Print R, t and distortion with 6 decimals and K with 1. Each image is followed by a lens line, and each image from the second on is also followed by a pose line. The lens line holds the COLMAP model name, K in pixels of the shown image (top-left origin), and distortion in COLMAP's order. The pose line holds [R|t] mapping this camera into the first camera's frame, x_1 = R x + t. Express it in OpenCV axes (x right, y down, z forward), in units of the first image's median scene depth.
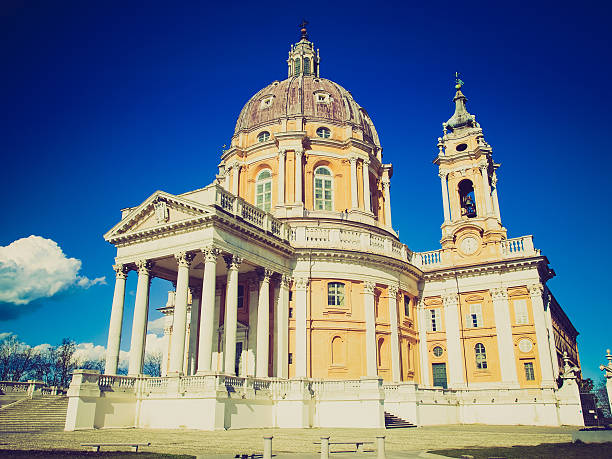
lens RADIAL K [[537.2, 0, 306.0], [0, 537.2, 229.5], [0, 0, 1]] dist [-0.033198, 0.005874]
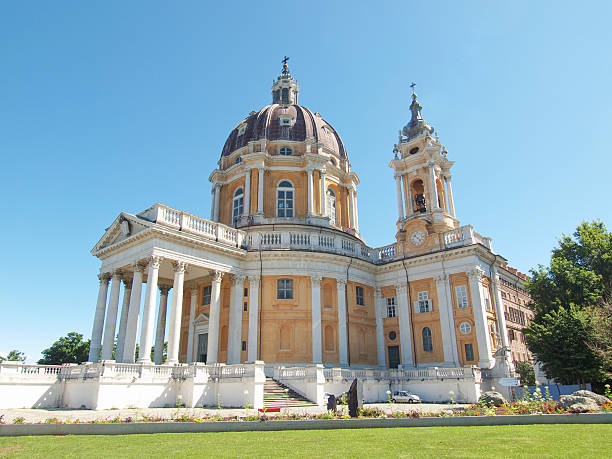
lens RADIAL K [[448.1, 0, 306.0], [0, 448.1, 229.5], [0, 0, 1]] dist [-0.016249, -0.000836]
pose [[0.980865, -0.074874, -0.179714, 0.259398], [0.072295, 0.997165, -0.020863, 0.014847], [0.180766, 0.007471, 0.983498, 0.054166]]
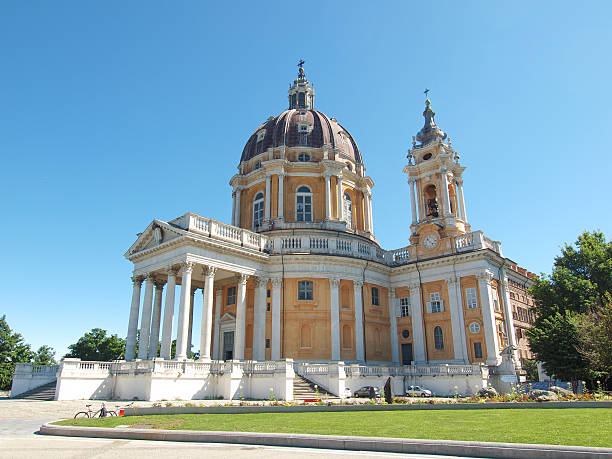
lens RADIAL K [[466.3, 0, 306.0], [0, 466.3, 229.5], [0, 0, 1]] dist [-0.012620, -0.004016]
pose [[0.978365, -0.069581, -0.194832, 0.252721], [0.071344, 0.997450, 0.002036, -0.019745], [0.194194, -0.015892, 0.980834, -0.045009]]
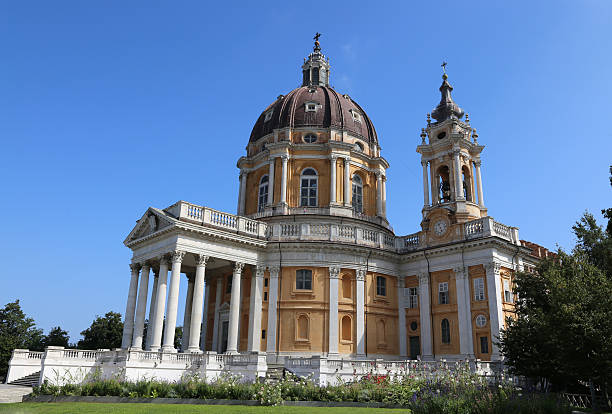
lens RADIAL K [[524.9, 0, 321.0], [0, 524.9, 190.4], [0, 0, 1]] dist [-0.075970, 0.085918]
pose [[0.956144, -0.081116, -0.281441, 0.397477], [0.076952, 0.996700, -0.025836, -0.039630], [0.282608, 0.003046, 0.959231, -0.090300]]
